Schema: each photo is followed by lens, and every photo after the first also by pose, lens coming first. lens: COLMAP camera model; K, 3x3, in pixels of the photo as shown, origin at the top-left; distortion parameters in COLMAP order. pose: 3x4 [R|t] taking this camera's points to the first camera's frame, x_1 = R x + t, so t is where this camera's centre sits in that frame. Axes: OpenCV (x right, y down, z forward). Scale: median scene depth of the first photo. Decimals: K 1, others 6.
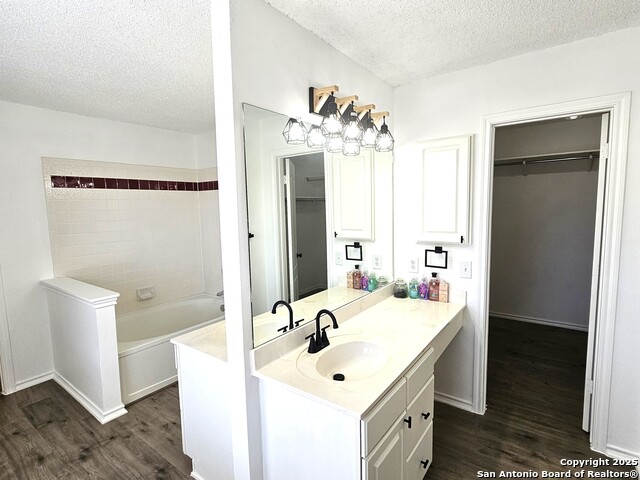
lens RADIAL K [[321.7, 0, 322.4], [0, 321.7, 238.2], [0, 0, 1]] dist [-0.003816, 0.001574]
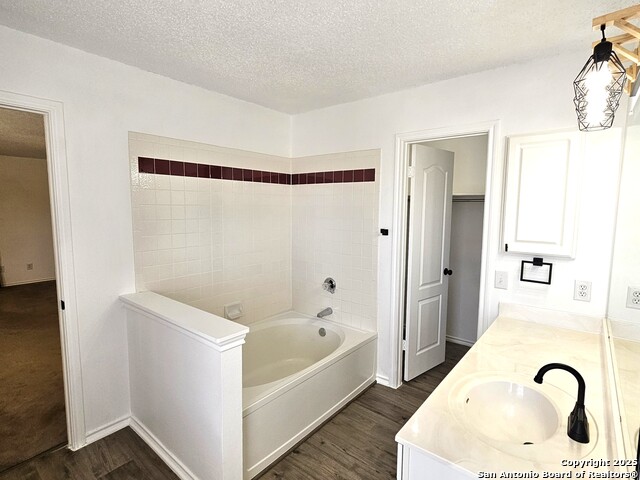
lens RADIAL K [[321.8, 0, 321.3], [0, 321.8, 236.5], [0, 0, 1]] dist [0.002005, -0.000729]
pose [[0.998277, 0.031621, -0.049430, -0.362883], [-0.031826, 0.999488, -0.003353, -0.020663], [0.049299, 0.004921, 0.998772, 0.259690]]
